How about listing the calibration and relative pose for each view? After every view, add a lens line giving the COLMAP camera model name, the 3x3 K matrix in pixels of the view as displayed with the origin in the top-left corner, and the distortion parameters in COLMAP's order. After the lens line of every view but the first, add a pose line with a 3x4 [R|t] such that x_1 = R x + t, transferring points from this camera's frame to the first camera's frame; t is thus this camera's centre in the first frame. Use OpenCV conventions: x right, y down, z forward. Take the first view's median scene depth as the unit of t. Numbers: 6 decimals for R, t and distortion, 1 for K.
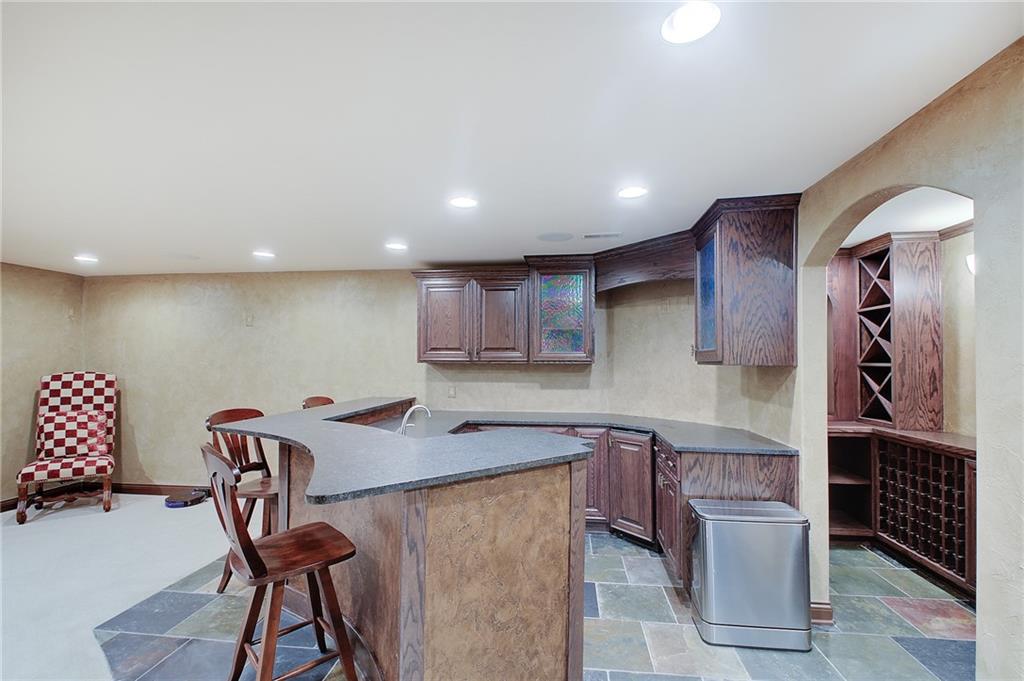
lens RADIAL K [[444.6, 0, 512.4], [0, 444.6, 347.0], [0, 0, 1]] dist [0.002698, -0.000216]
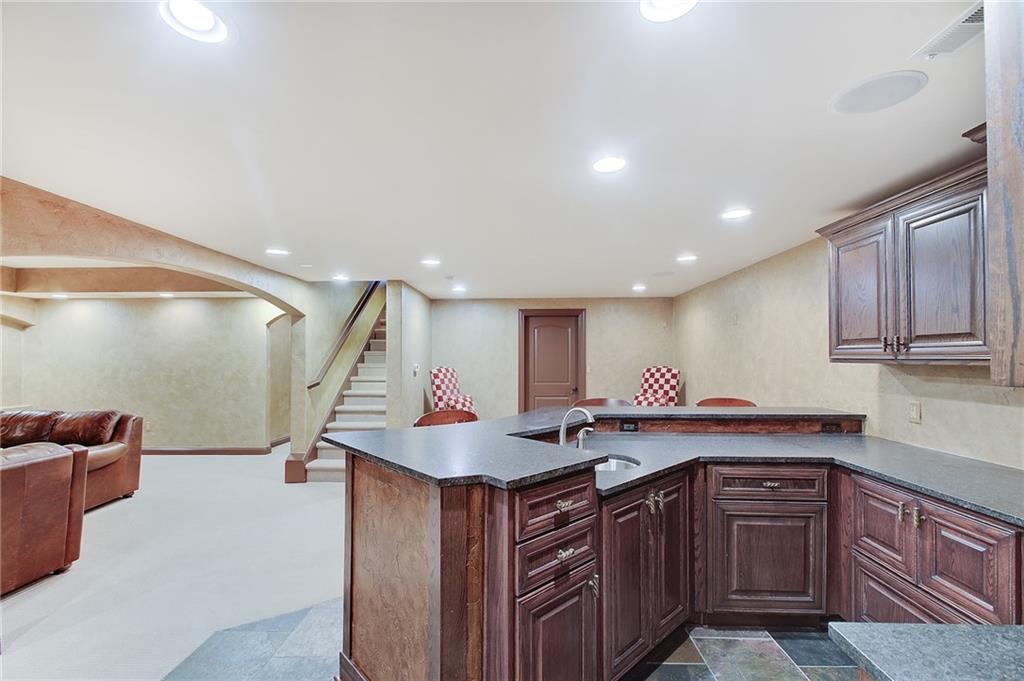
lens RADIAL K [[444.6, 0, 521.8], [0, 444.6, 348.5], [0, 0, 1]] dist [0.002698, -0.000216]
pose [[0.111610, -0.020467, -0.993541, 0.418973], [0.025587, 0.999516, -0.017716, 0.015027], [0.993423, -0.023444, 0.112079, 0.467909]]
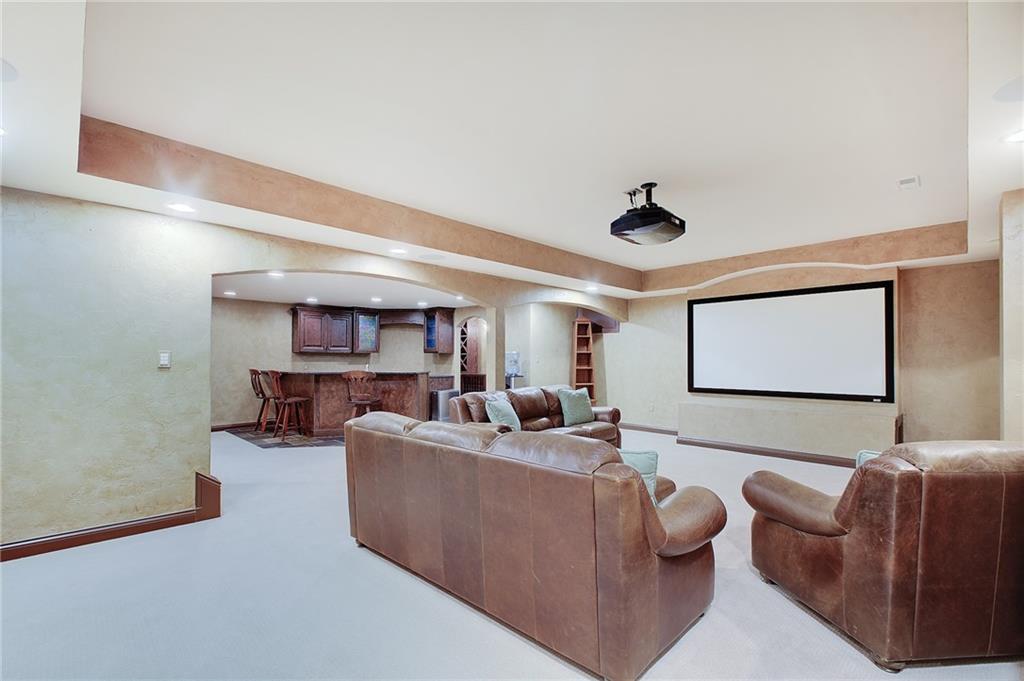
lens RADIAL K [[444.6, 0, 517.4], [0, 444.6, 357.0], [0, 0, 1]] dist [0.002698, -0.000216]
pose [[0.609117, 0.005249, 0.793063, -1.251066], [-0.023793, 0.999649, 0.011658, 0.010751], [-0.792723, -0.025970, 0.609028, -1.065692]]
